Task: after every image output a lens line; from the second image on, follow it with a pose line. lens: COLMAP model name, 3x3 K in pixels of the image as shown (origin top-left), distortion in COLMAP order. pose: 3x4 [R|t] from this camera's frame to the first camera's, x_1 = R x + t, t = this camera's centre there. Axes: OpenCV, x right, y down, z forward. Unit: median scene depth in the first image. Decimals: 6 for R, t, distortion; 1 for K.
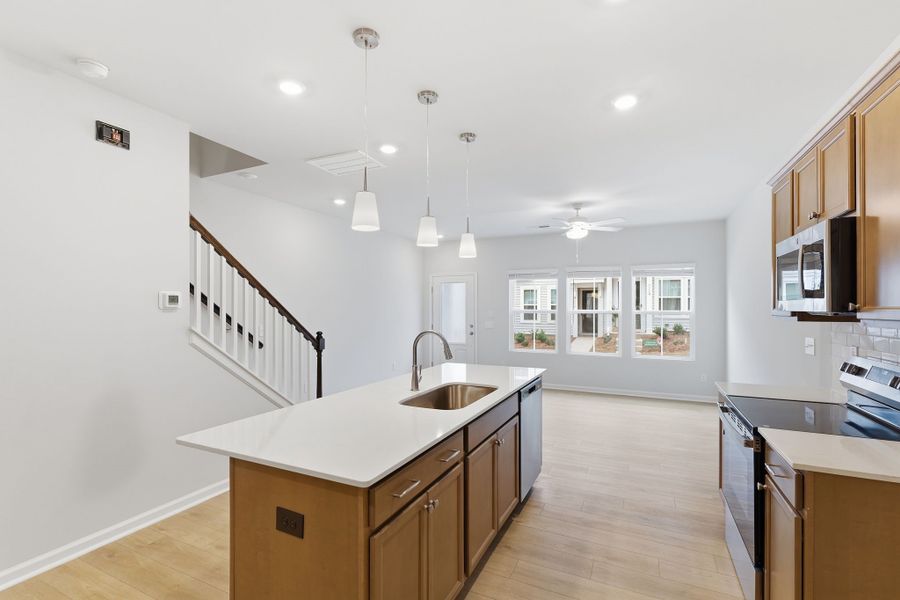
lens RADIAL K [[407.1, 0, 450.1], [0, 407.1, 296.5], [0, 0, 1]] dist [0.020182, 0.000141]
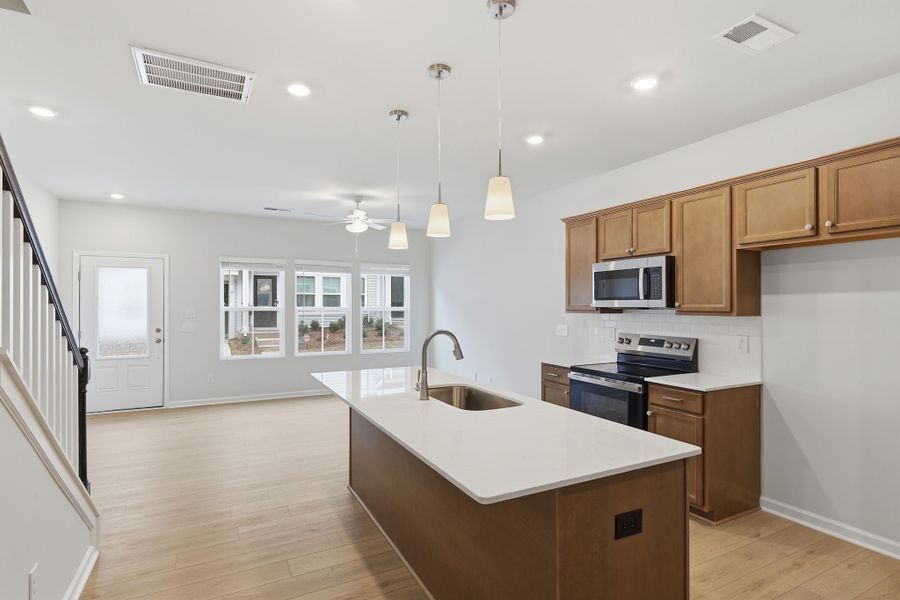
lens RADIAL K [[452.9, 0, 445.4], [0, 452.9, 301.8], [0, 0, 1]] dist [0.002158, 0.000778]
pose [[0.608208, 0.003164, 0.793771, -0.337083], [-0.021395, 0.999694, 0.012409, 0.002465], [-0.793489, -0.024530, 0.608090, 0.152934]]
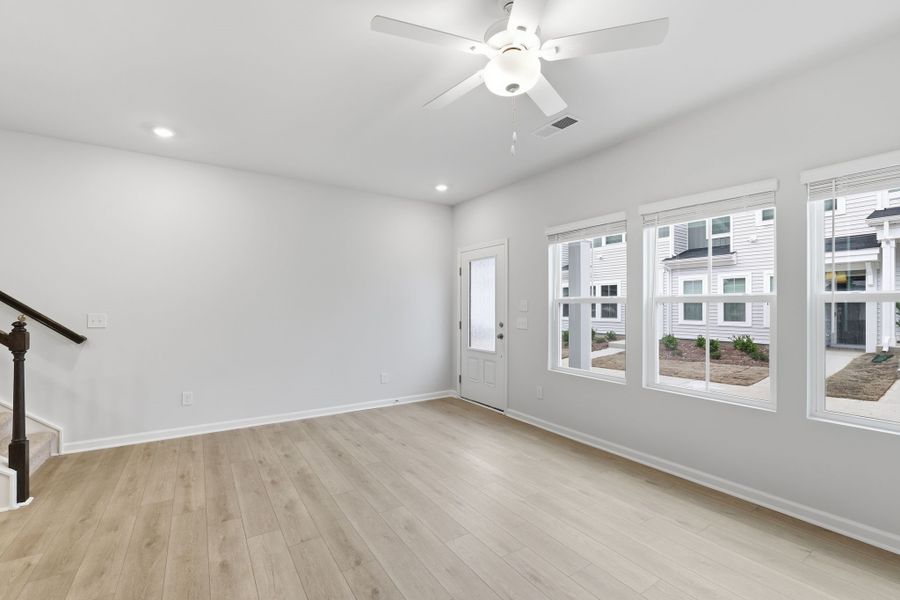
lens RADIAL K [[384.2, 0, 447.1], [0, 384.2, 305.1], [0, 0, 1]] dist [-0.008344, 0.000355]
pose [[0.852020, -0.002422, -0.523503, 0.366185], [0.012104, 0.999813, 0.015074, 0.039381], [0.523369, -0.019180, 0.851890, 0.556419]]
